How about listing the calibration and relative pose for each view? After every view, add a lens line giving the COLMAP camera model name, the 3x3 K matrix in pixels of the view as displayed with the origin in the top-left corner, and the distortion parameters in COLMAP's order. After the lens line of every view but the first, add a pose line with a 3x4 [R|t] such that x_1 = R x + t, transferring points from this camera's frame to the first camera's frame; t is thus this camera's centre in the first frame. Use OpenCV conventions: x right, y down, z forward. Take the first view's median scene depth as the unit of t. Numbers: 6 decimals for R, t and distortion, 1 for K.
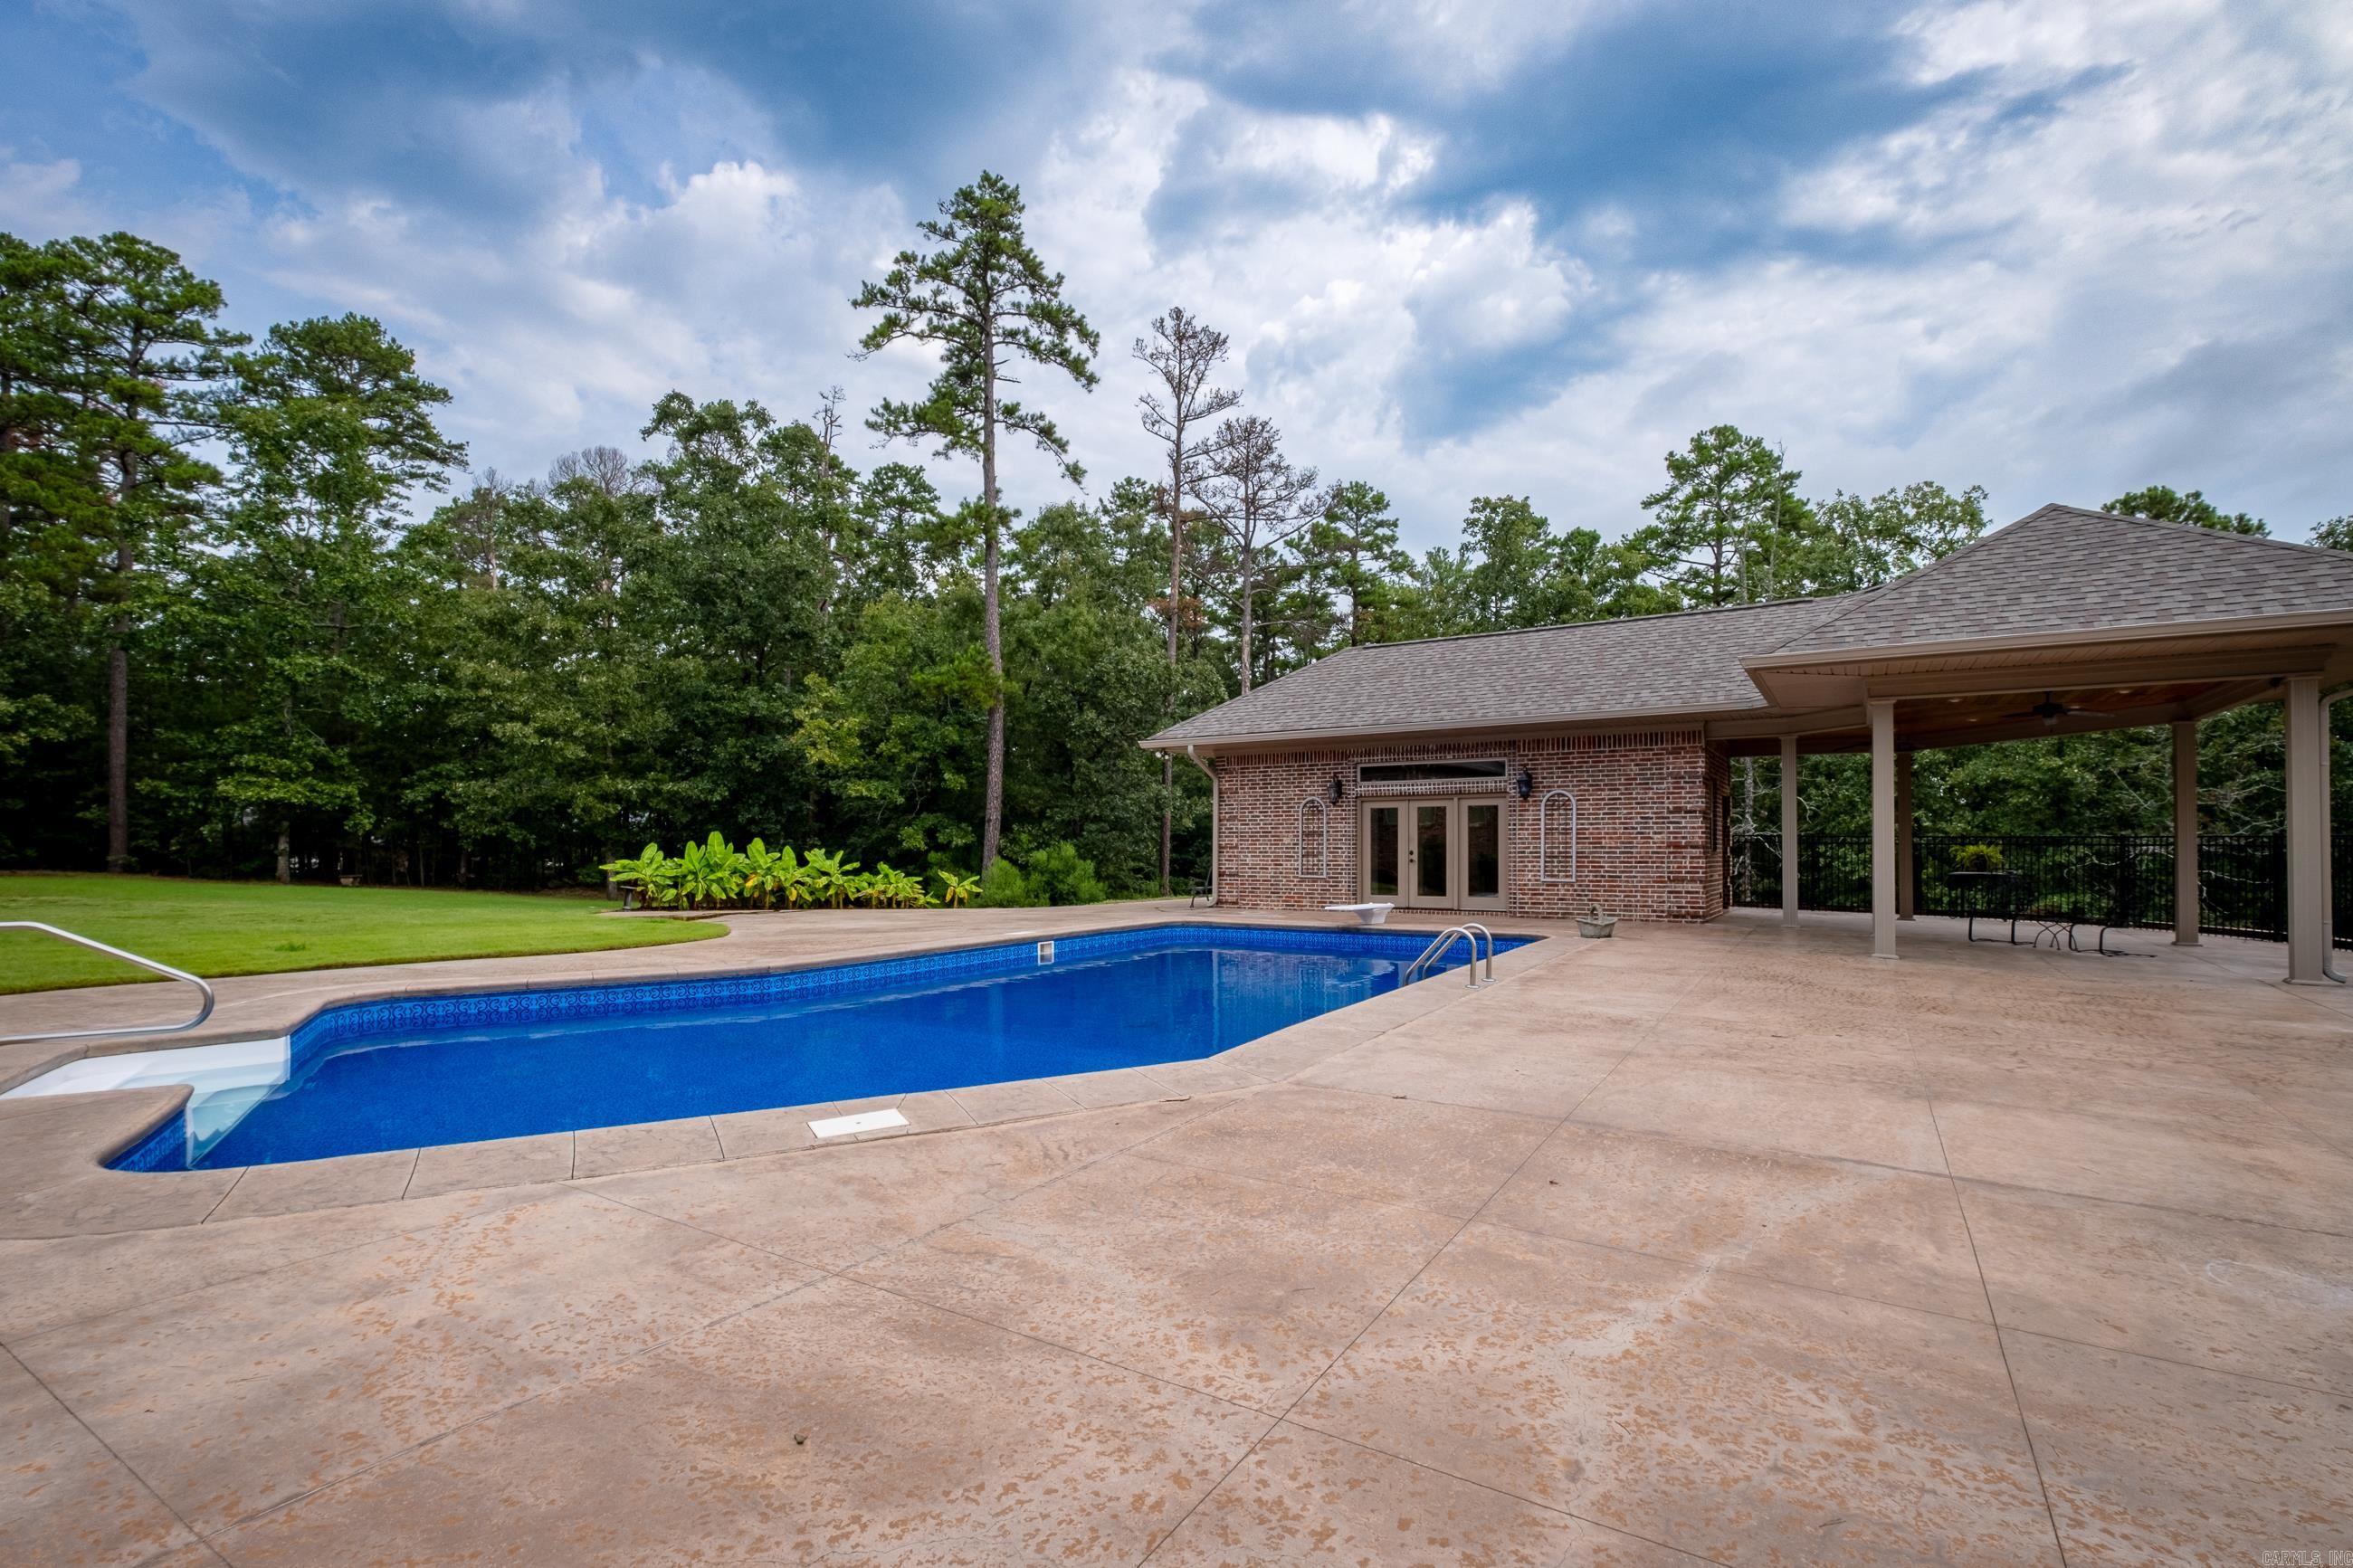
lens RADIAL K [[1071.8, 0, 1186.0], [0, 1071.8, 819.2], [0, 0, 1]] dist [-0.001781, -0.000618]
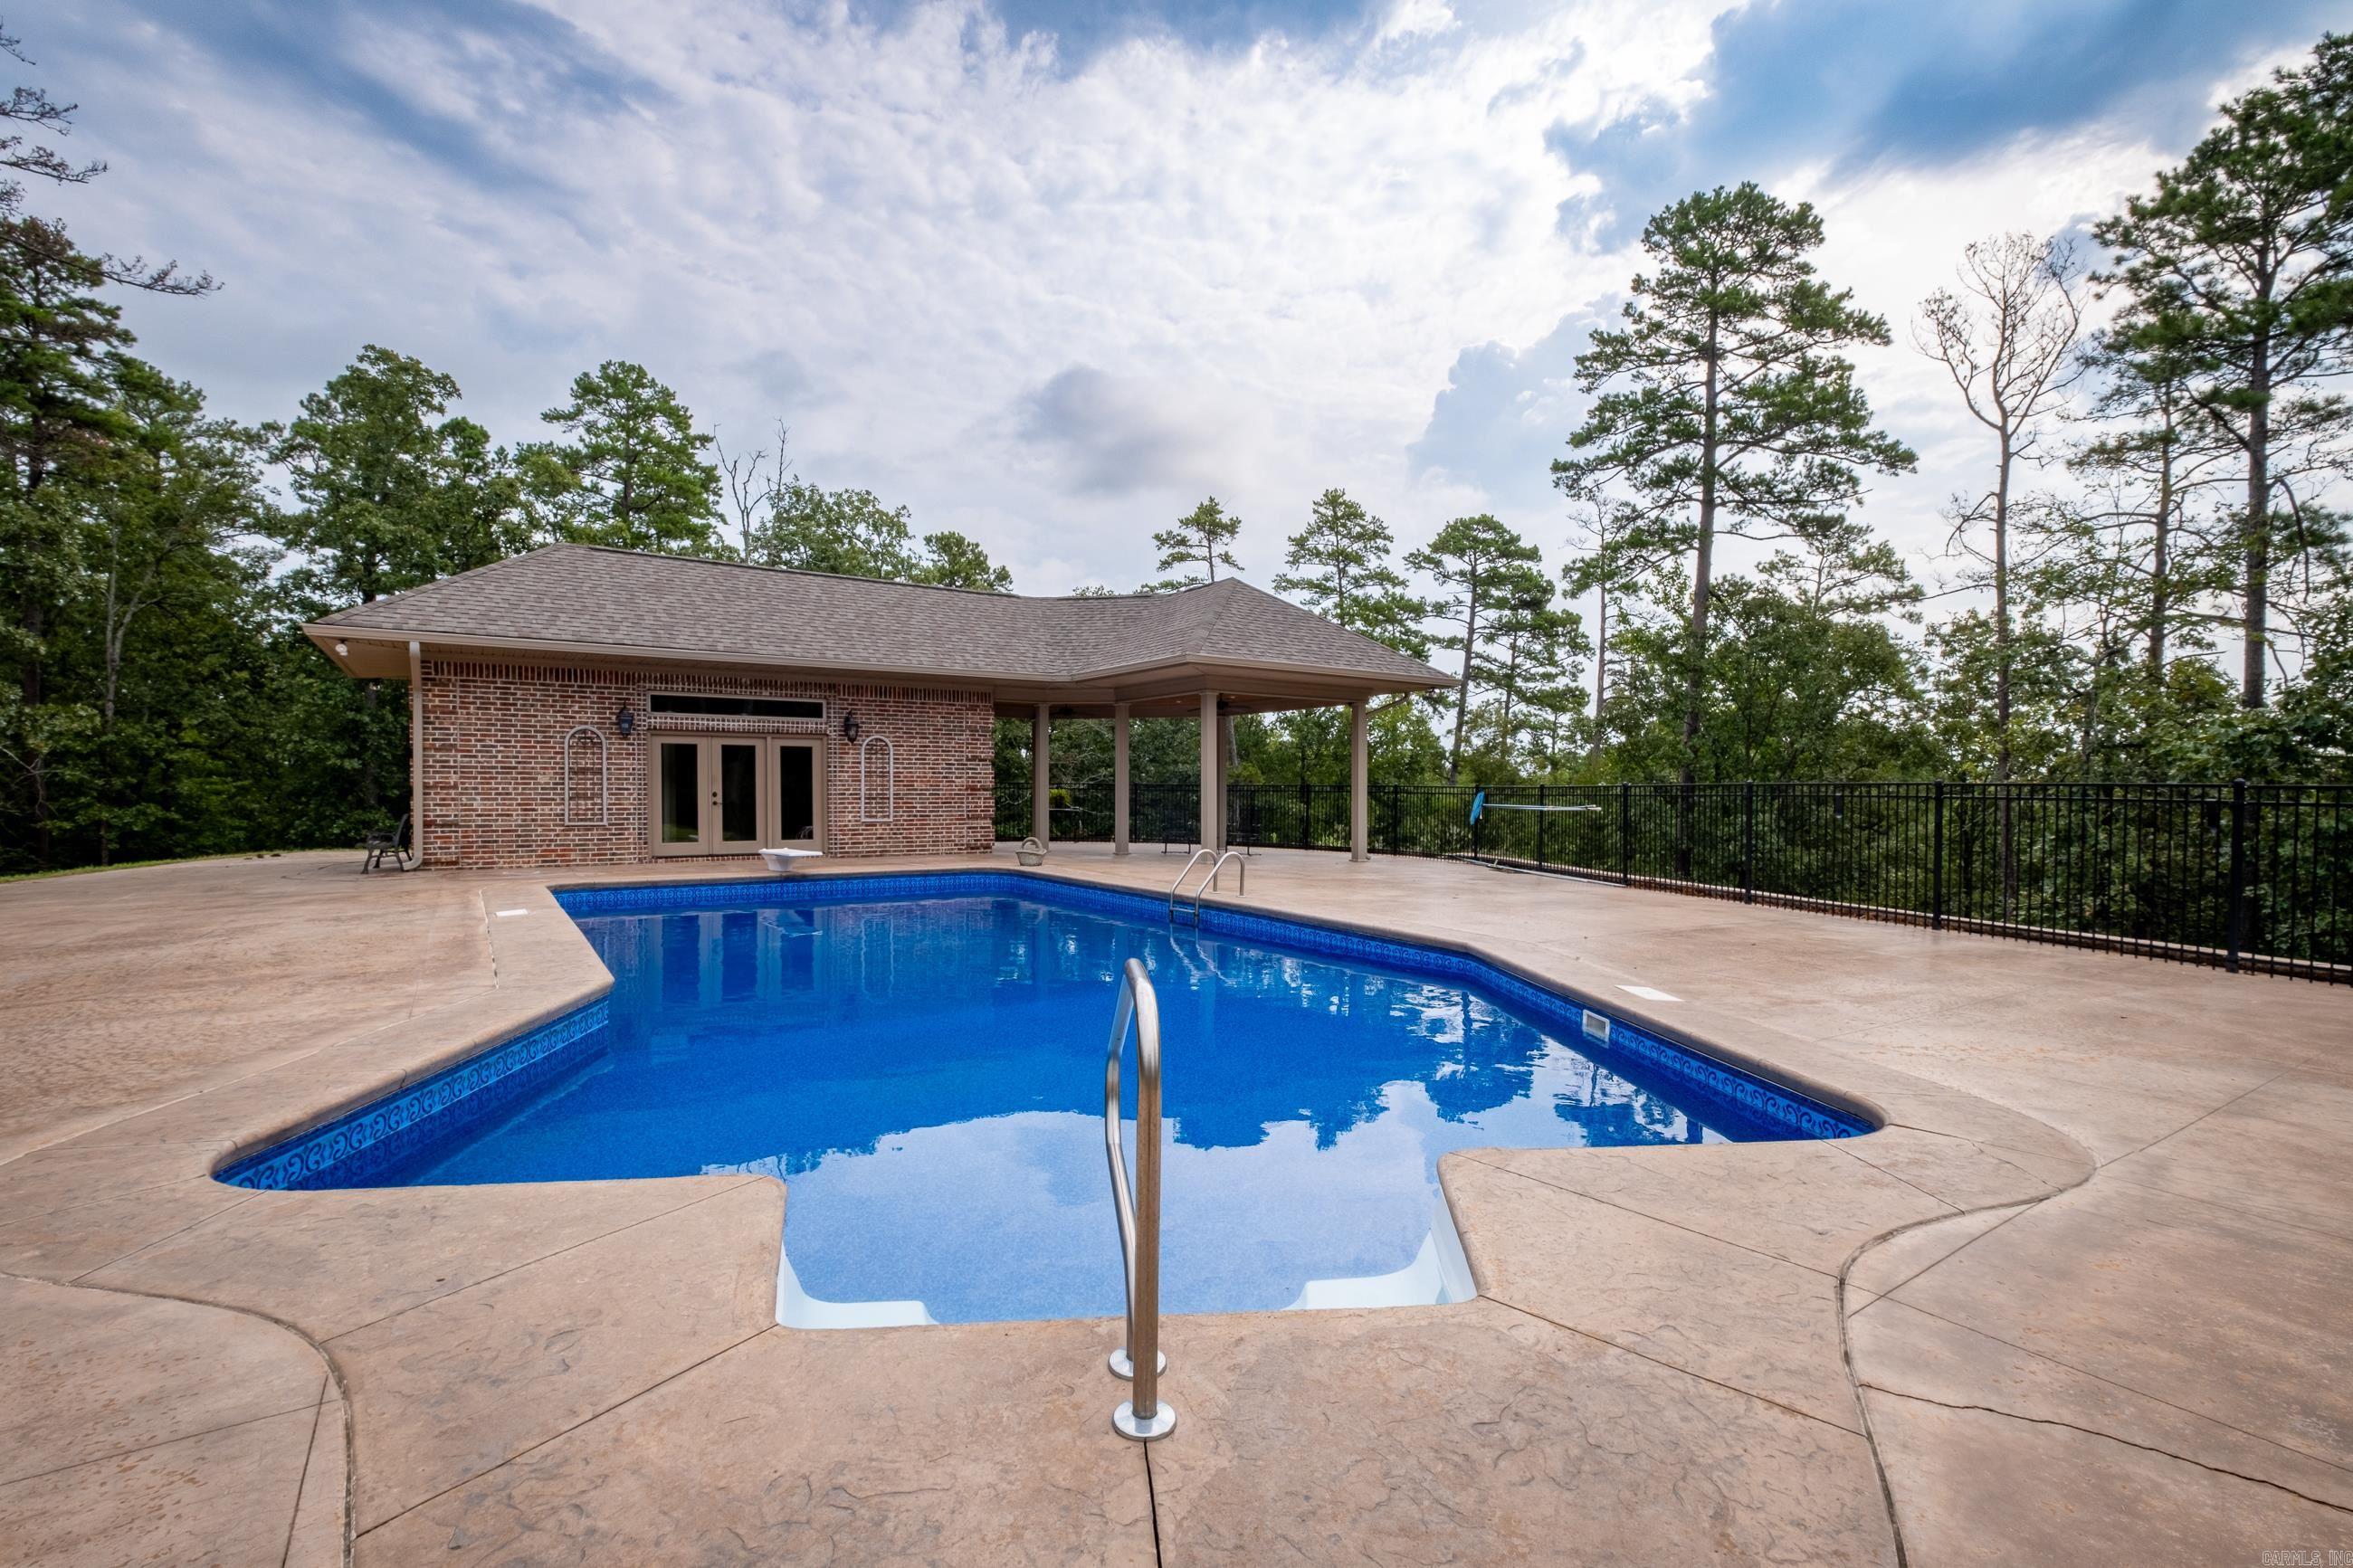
lens RADIAL K [[1071.8, 0, 1186.0], [0, 1071.8, 819.2], [0, 0, 1]] dist [-0.001781, -0.000618]
pose [[0.402500, -0.020248, 0.915196, -0.463024], [-0.027890, 0.999020, 0.034369, 0.009880], [-0.914995, -0.039358, 0.401541, 0.267409]]
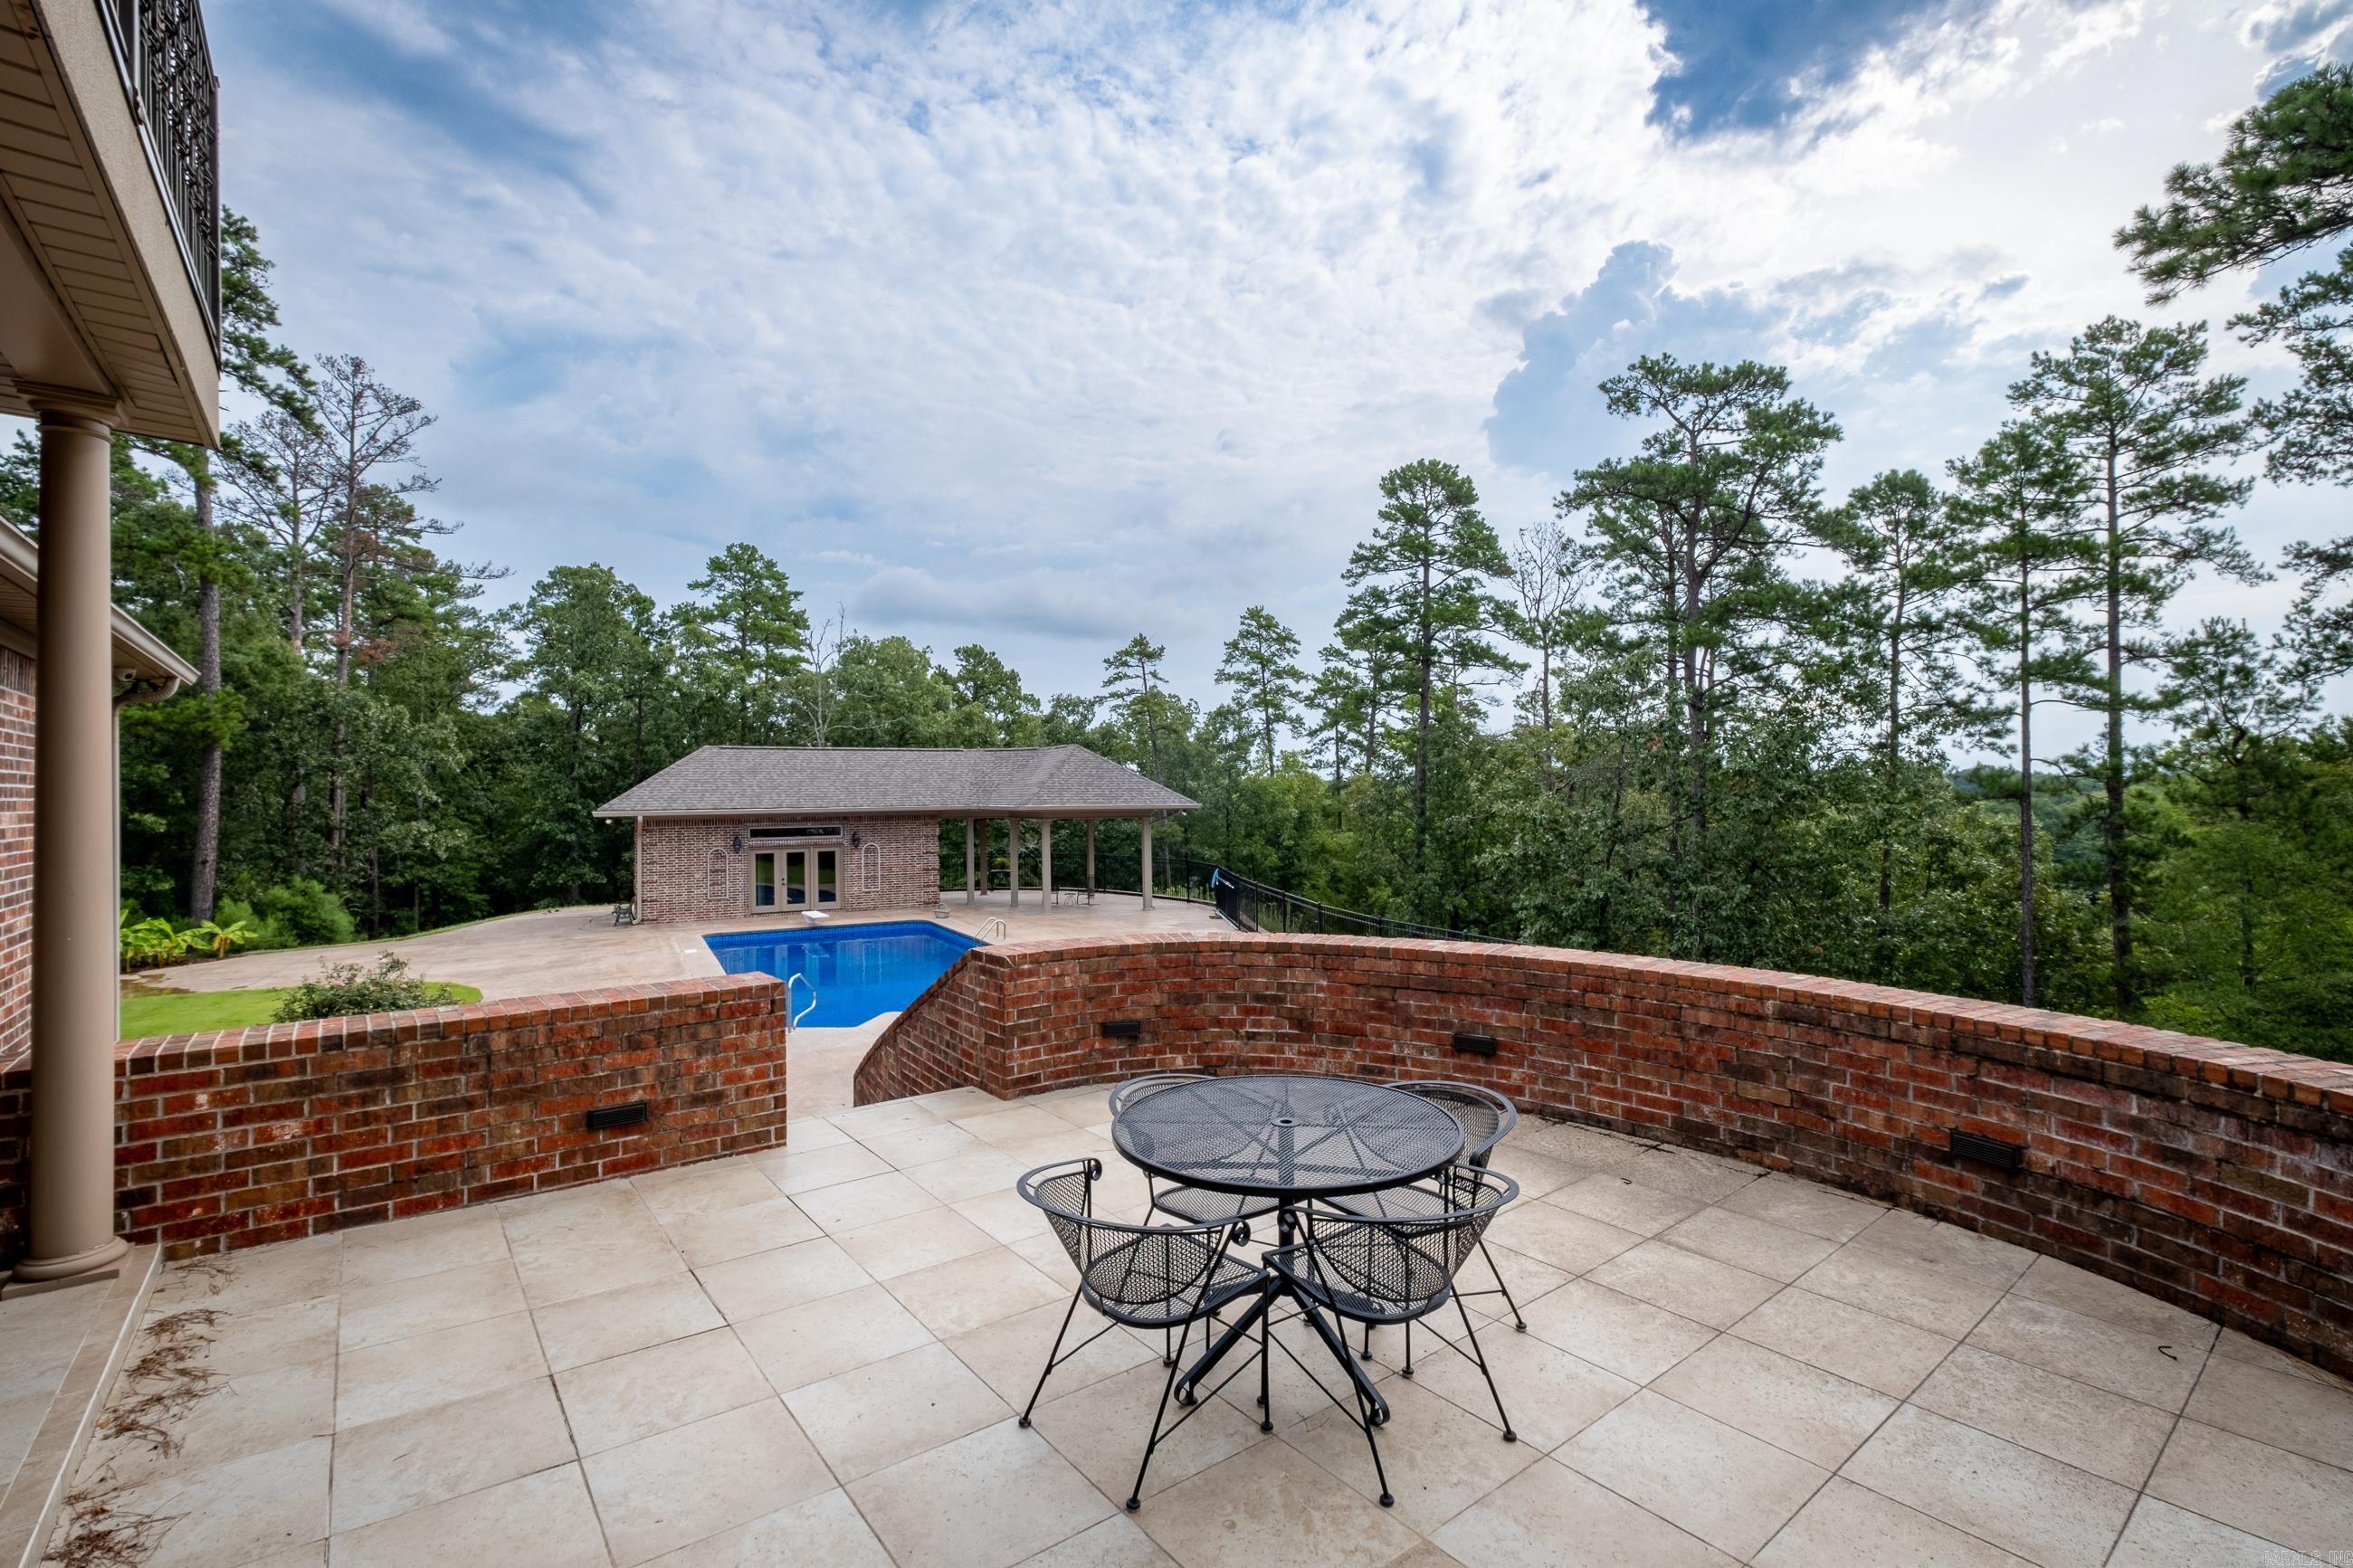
lens RADIAL K [[1042.5, 0, 1176.5], [0, 1042.5, 784.0], [0, 0, 1]] dist [-0.000644, 0.000004]
pose [[0.485915, 0.005881, 0.873986, -0.945882], [-0.010116, 0.999948, -0.001105, -0.126120], [-0.873947, -0.008304, 0.485950, -0.362065]]
